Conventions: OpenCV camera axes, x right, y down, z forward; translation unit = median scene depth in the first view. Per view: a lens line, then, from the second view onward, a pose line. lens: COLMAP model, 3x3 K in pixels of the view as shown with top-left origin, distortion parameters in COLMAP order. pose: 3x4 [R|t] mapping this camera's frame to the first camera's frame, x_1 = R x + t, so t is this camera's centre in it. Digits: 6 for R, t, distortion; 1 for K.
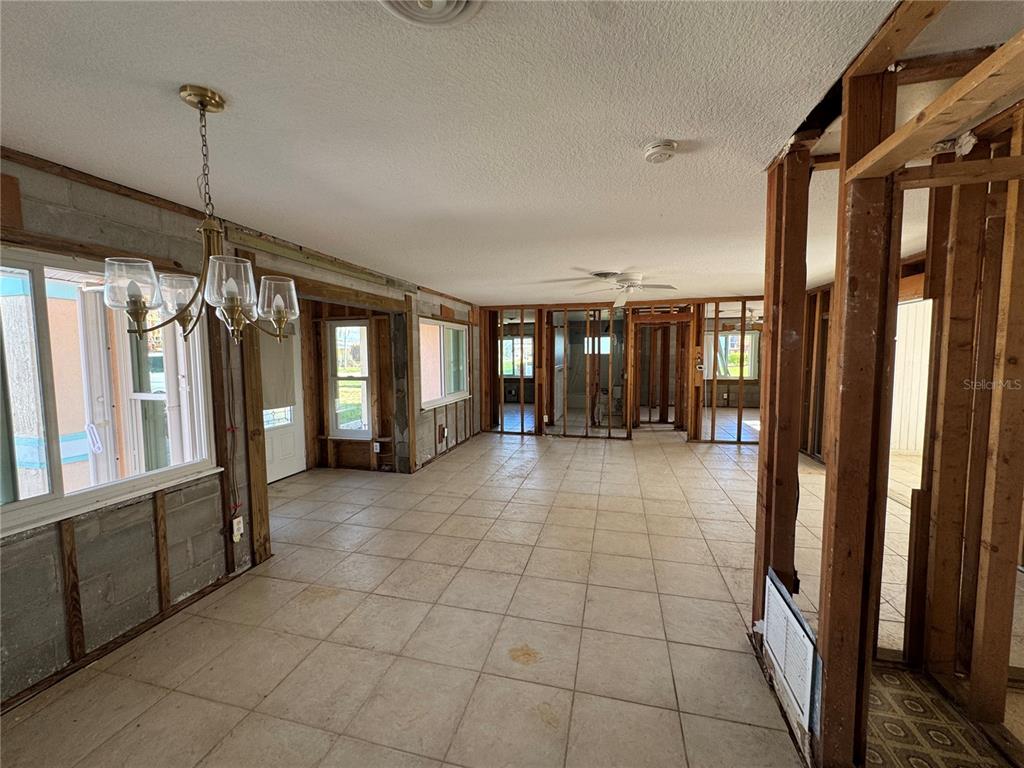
lens RADIAL K [[410.1, 0, 516.3], [0, 410.1, 379.3], [0, 0, 1]] dist [-0.003071, 0.000698]
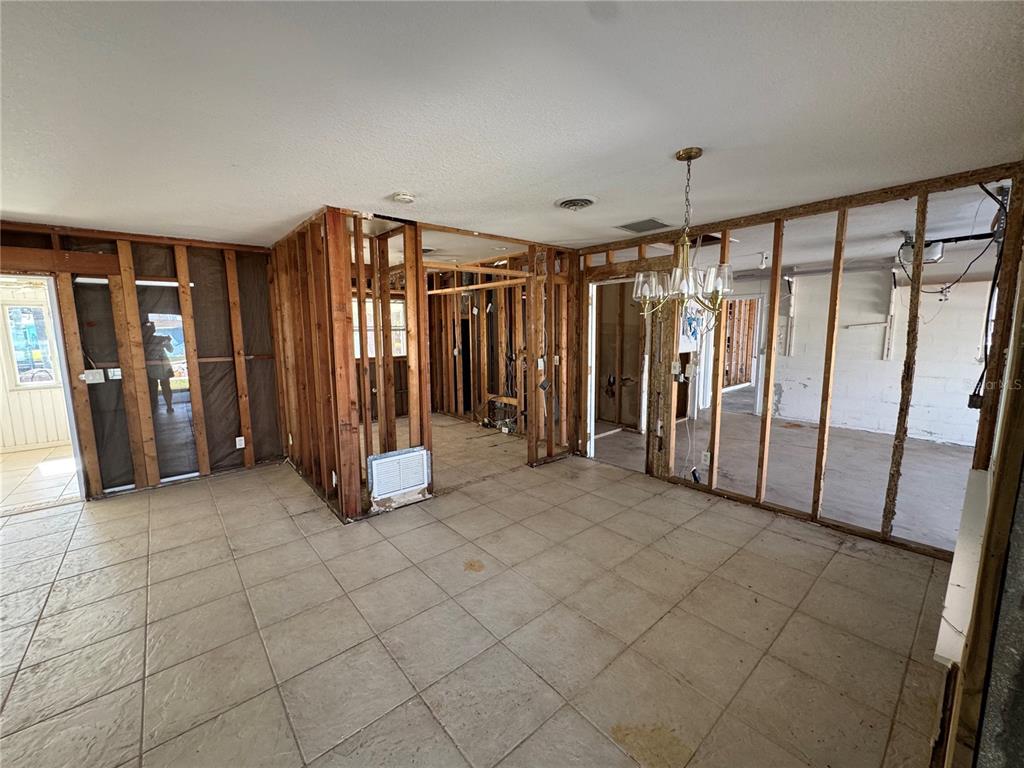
lens RADIAL K [[410.1, 0, 511.6], [0, 410.1, 386.4], [0, 0, 1]] dist [-0.003071, 0.000698]
pose [[-0.811208, -0.064355, 0.581206, -0.564666], [0.056983, 0.980495, 0.188100, -0.080409], [-0.581975, 0.185707, -0.791718, 1.324440]]
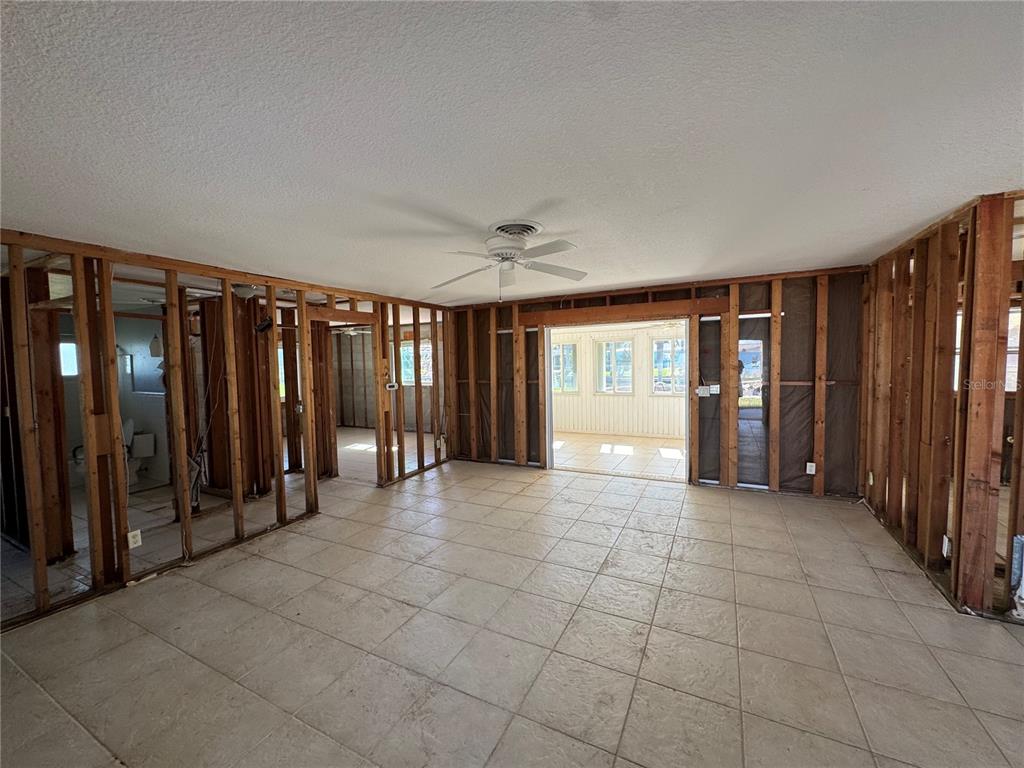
lens RADIAL K [[410.1, 0, 509.5], [0, 410.1, 383.0], [0, 0, 1]] dist [-0.003071, 0.000698]
pose [[0.234727, -0.049838, 0.970783, -0.573083], [0.083290, 0.996043, 0.030996, -0.096328], [-0.968486, 0.073581, 0.237949, 1.432397]]
